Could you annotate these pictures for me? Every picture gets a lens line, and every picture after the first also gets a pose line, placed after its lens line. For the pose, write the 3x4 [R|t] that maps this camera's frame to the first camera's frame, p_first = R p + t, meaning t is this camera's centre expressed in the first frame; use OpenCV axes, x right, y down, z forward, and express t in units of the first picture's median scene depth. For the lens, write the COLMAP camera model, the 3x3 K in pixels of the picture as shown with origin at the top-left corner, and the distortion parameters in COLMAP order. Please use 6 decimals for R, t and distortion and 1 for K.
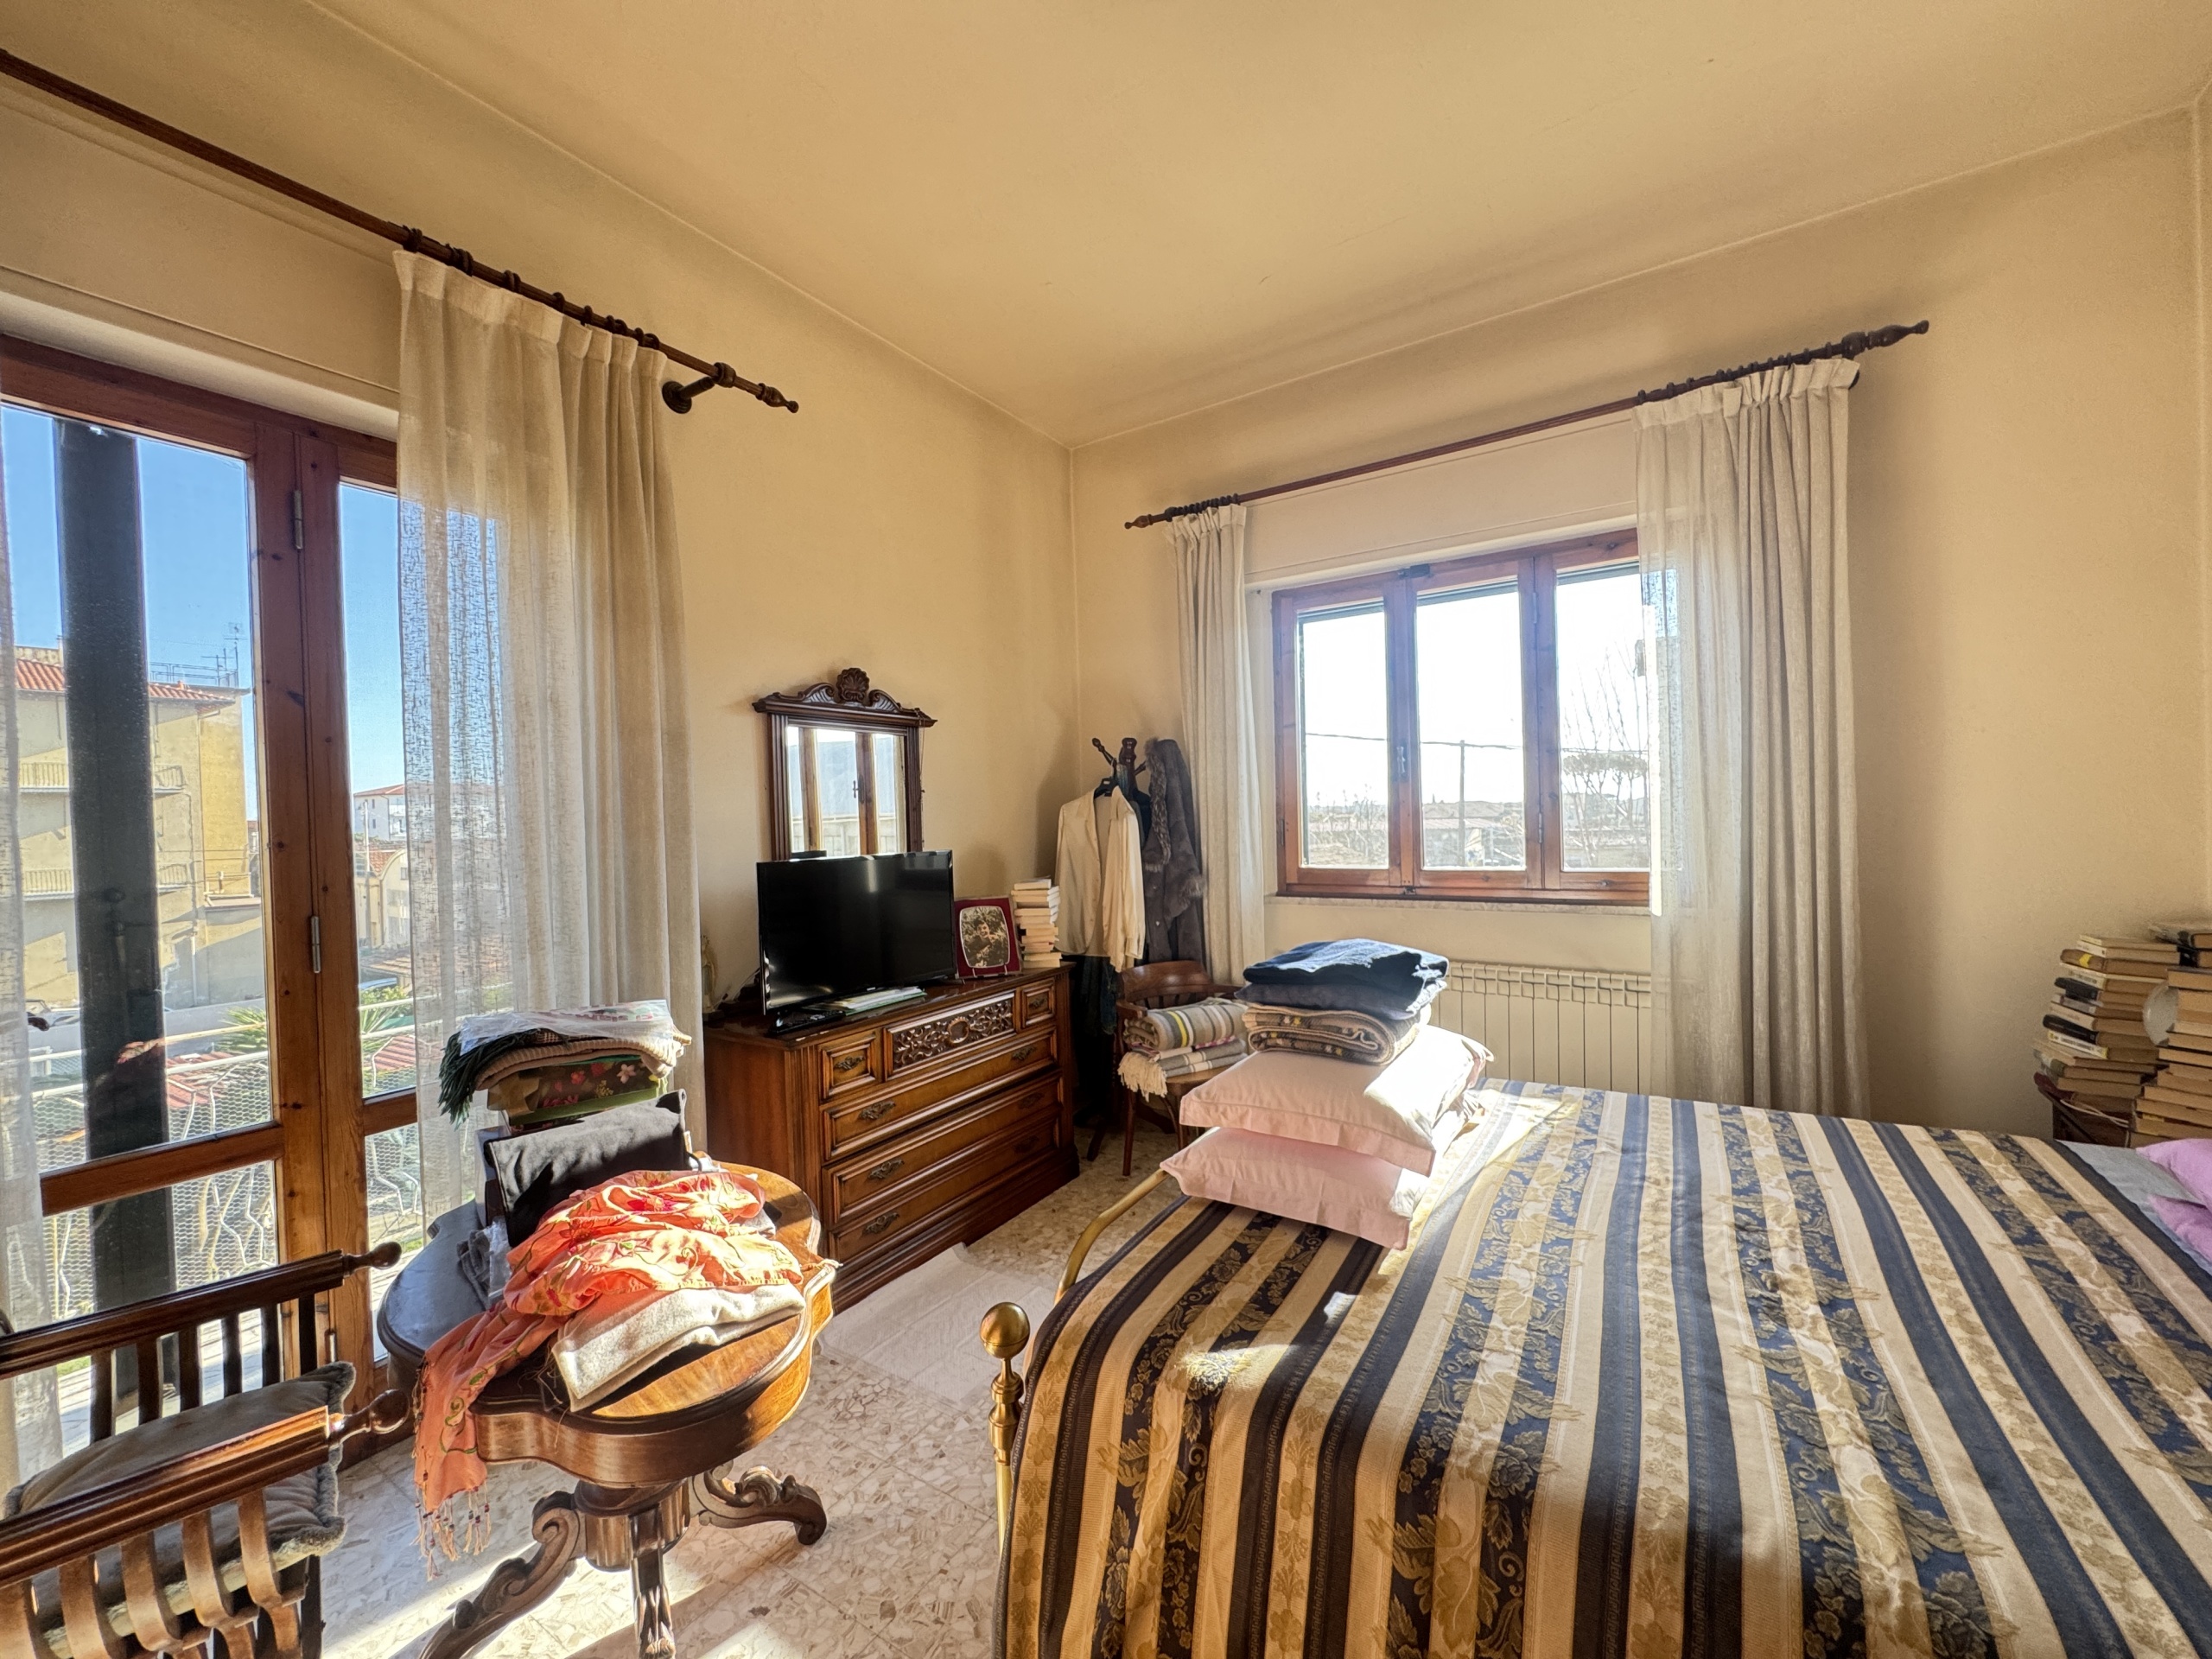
lens RADIAL K [[884.5, 0, 1105.4], [0, 884.5, 828.7], [0, 0, 1]] dist [-0.003291, 0.000186]
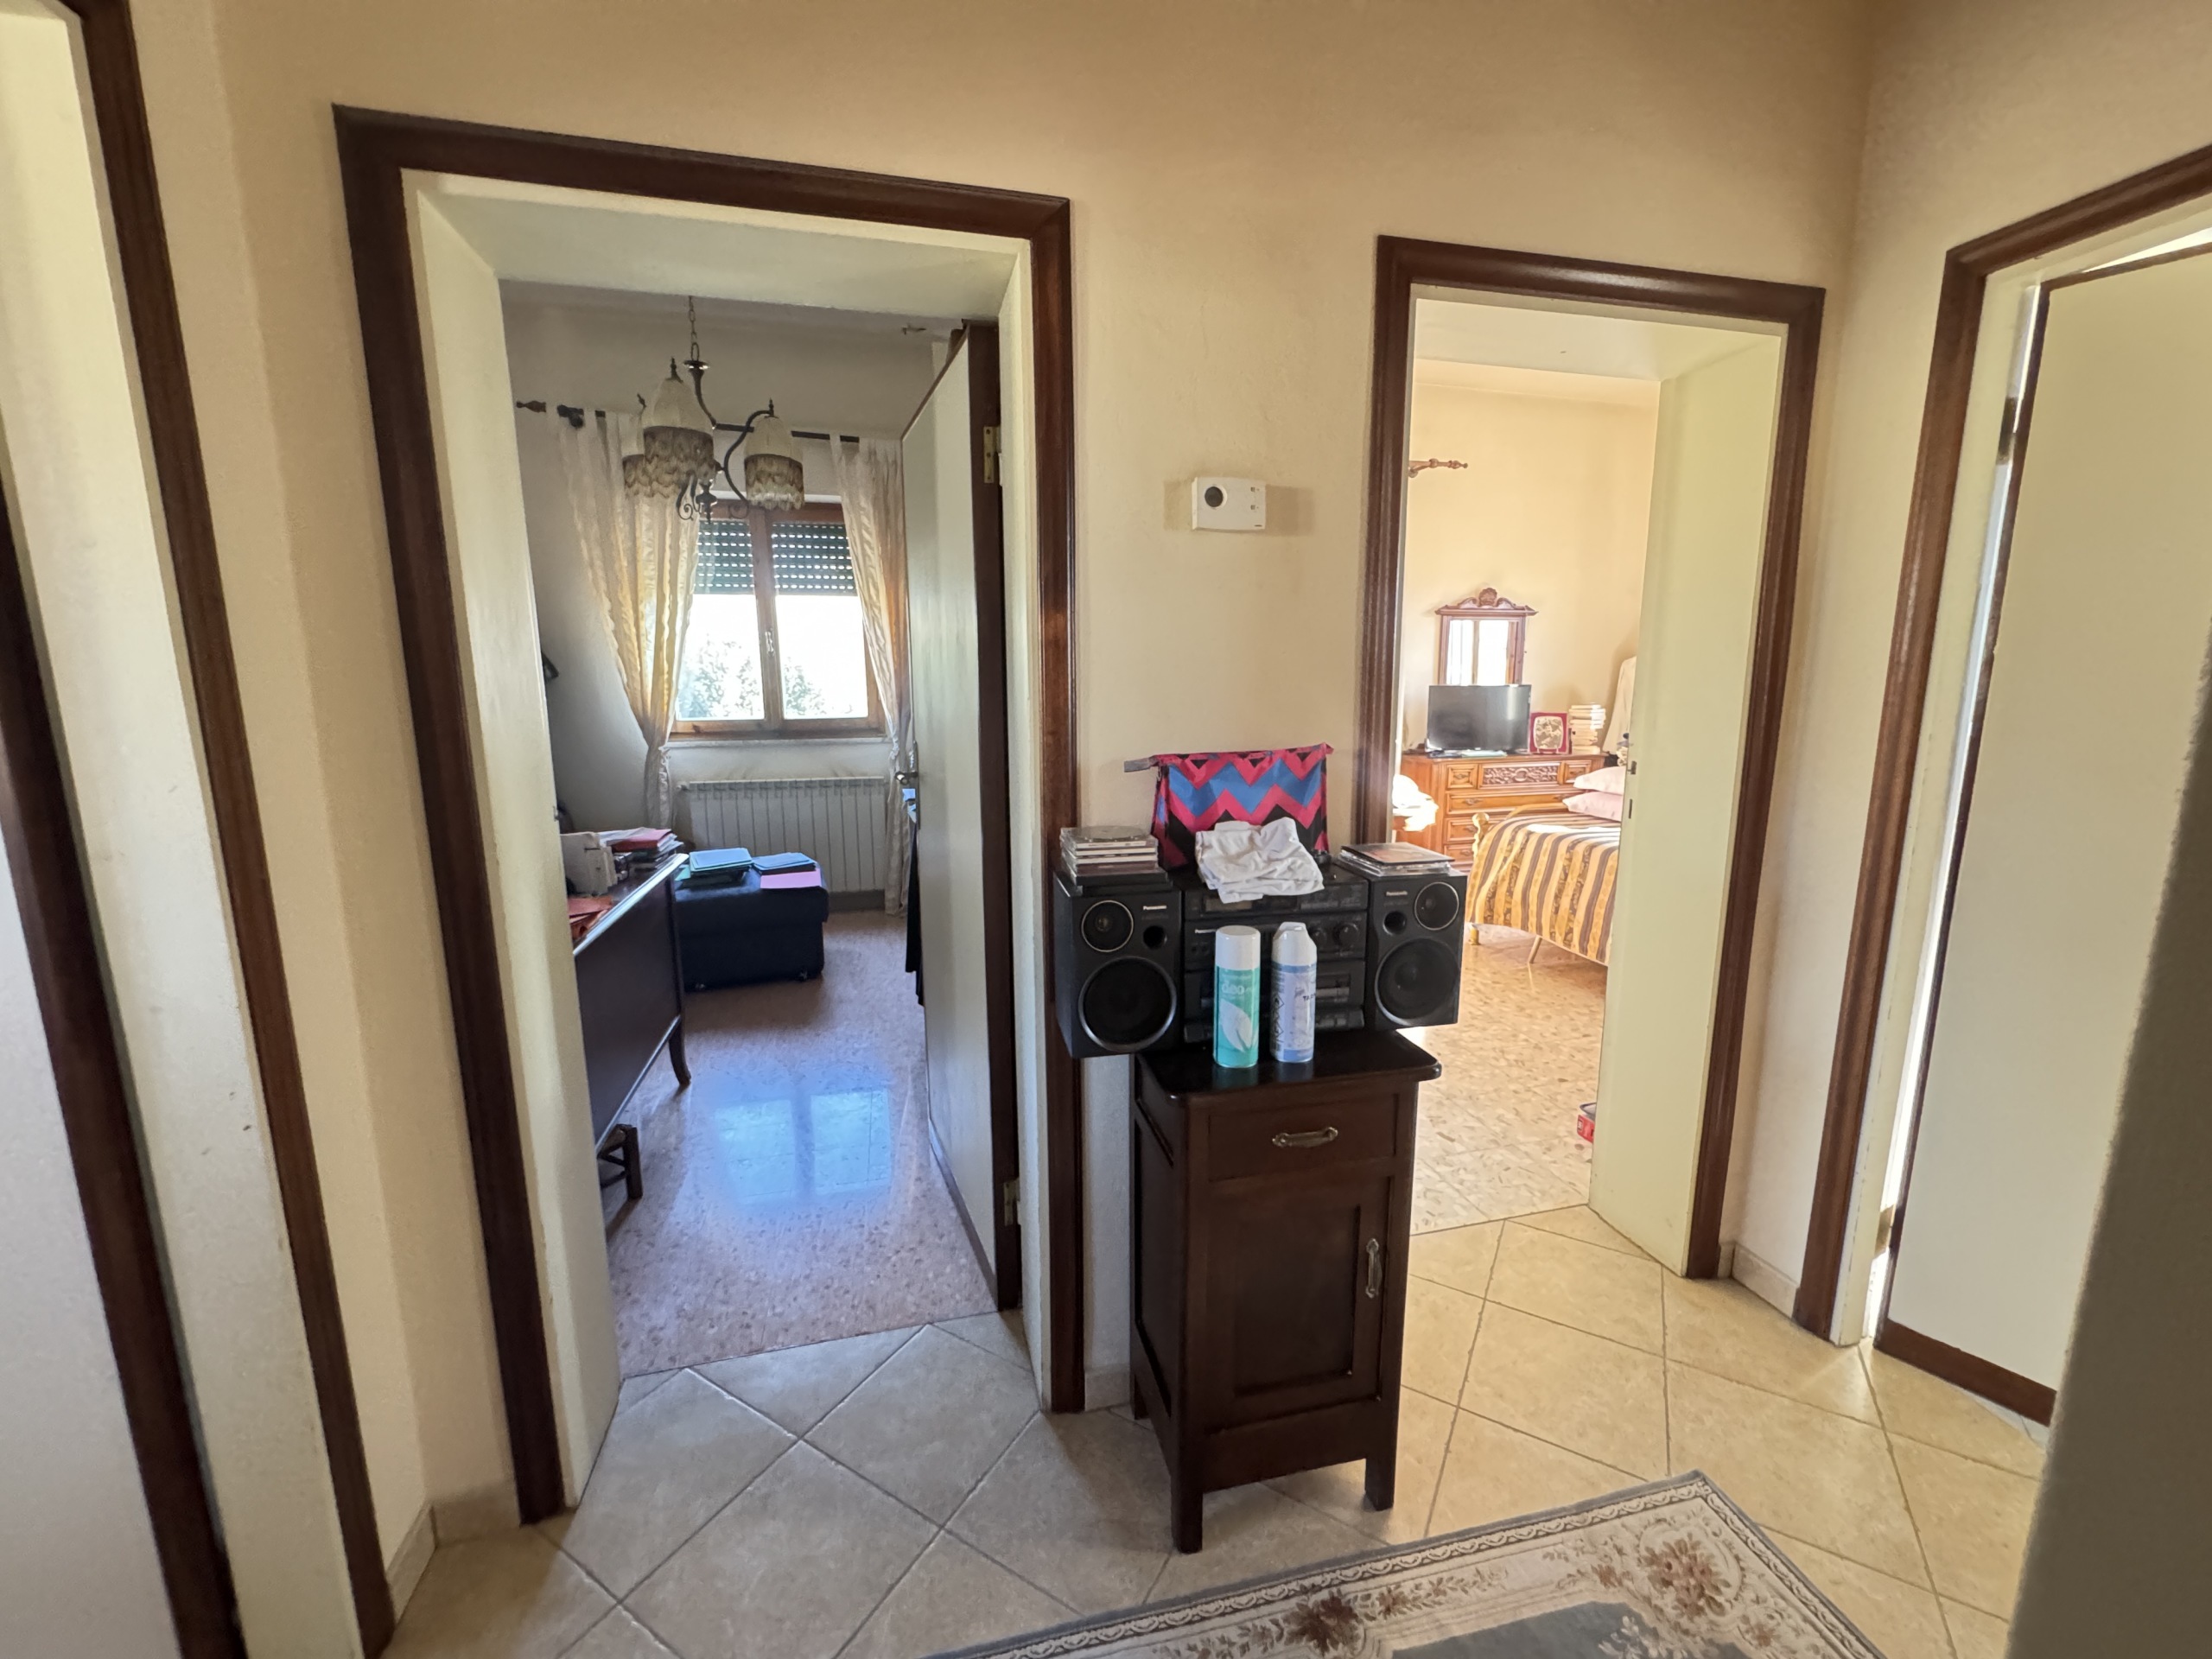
lens RADIAL K [[884.5, 0, 1105.4], [0, 884.5, 828.7], [0, 0, 1]] dist [-0.003291, 0.000186]
pose [[0.730135, 0.136623, -0.669505, 0.605641], [-0.024039, 0.984336, 0.174654, 0.025375], [0.682880, -0.111427, 0.721983, -1.327742]]
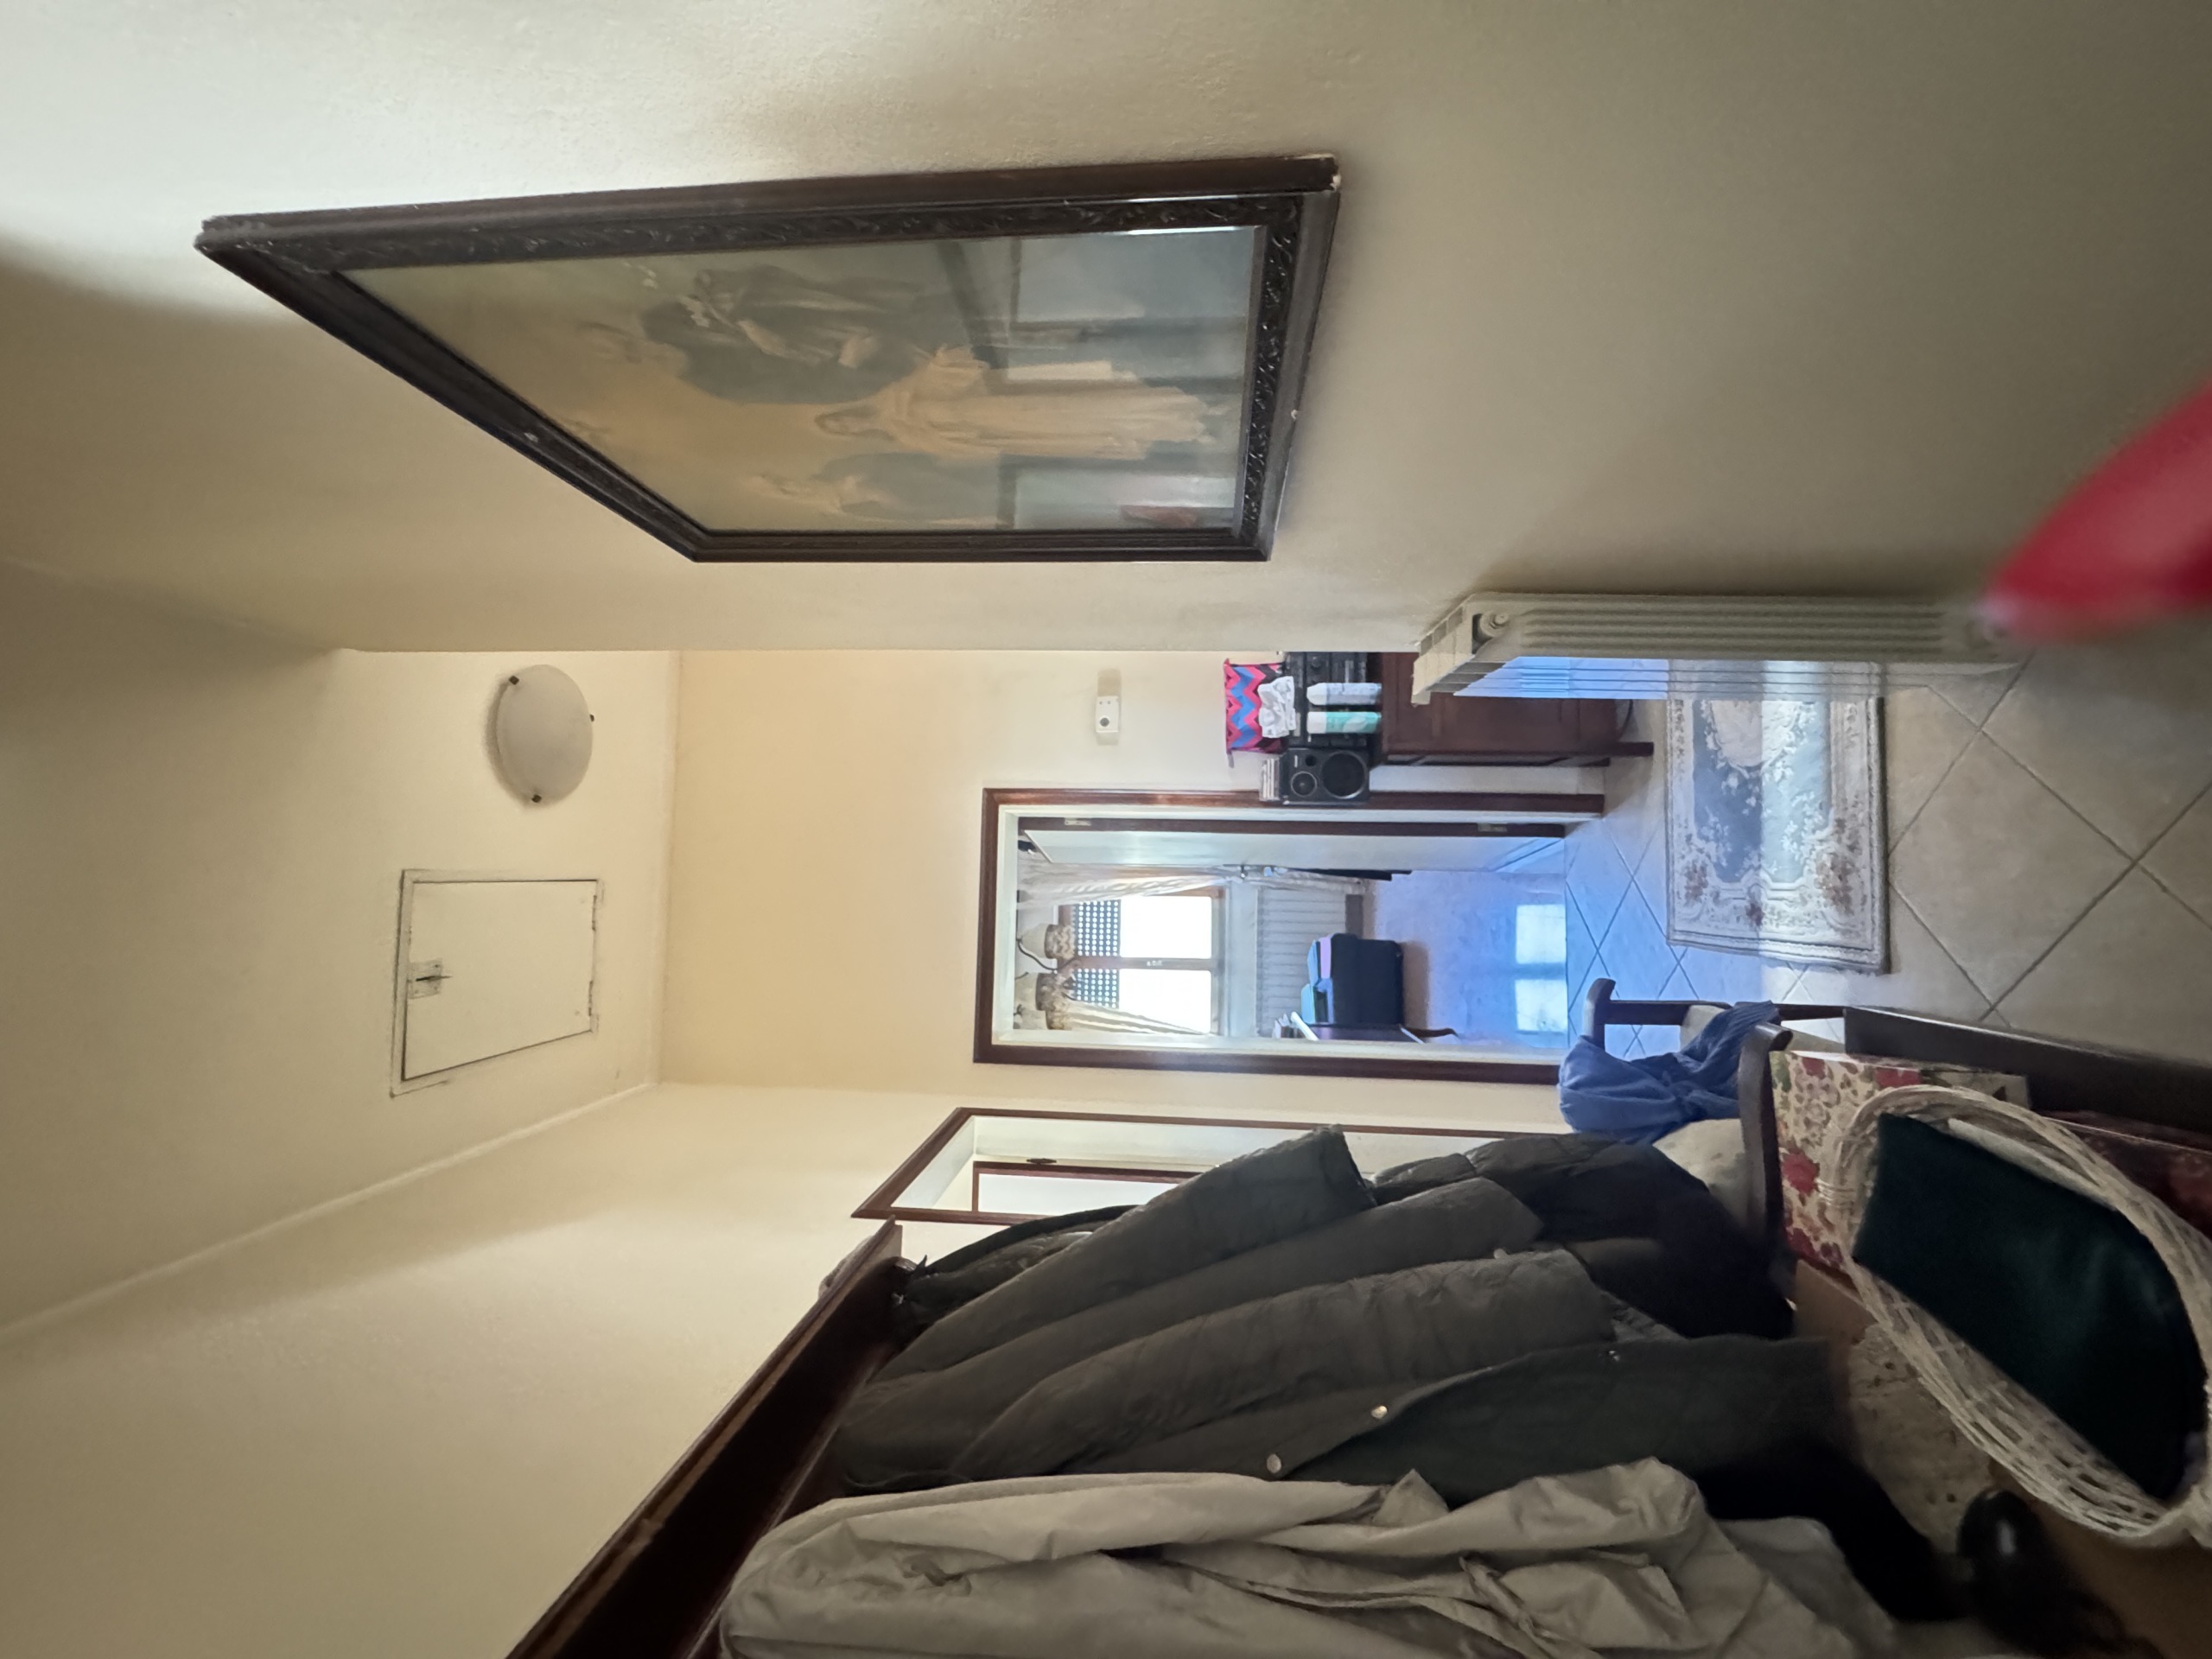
lens RADIAL K [[884.5, 0, 1105.4], [0, 884.5, 828.7], [0, 0, 1]] dist [-0.003291, 0.000186]
pose [[-0.032925, -0.599575, -0.799641, 2.529733], [0.996451, 0.042319, -0.072760, -0.038669], [0.077465, -0.799199, 0.596054, -2.638185]]
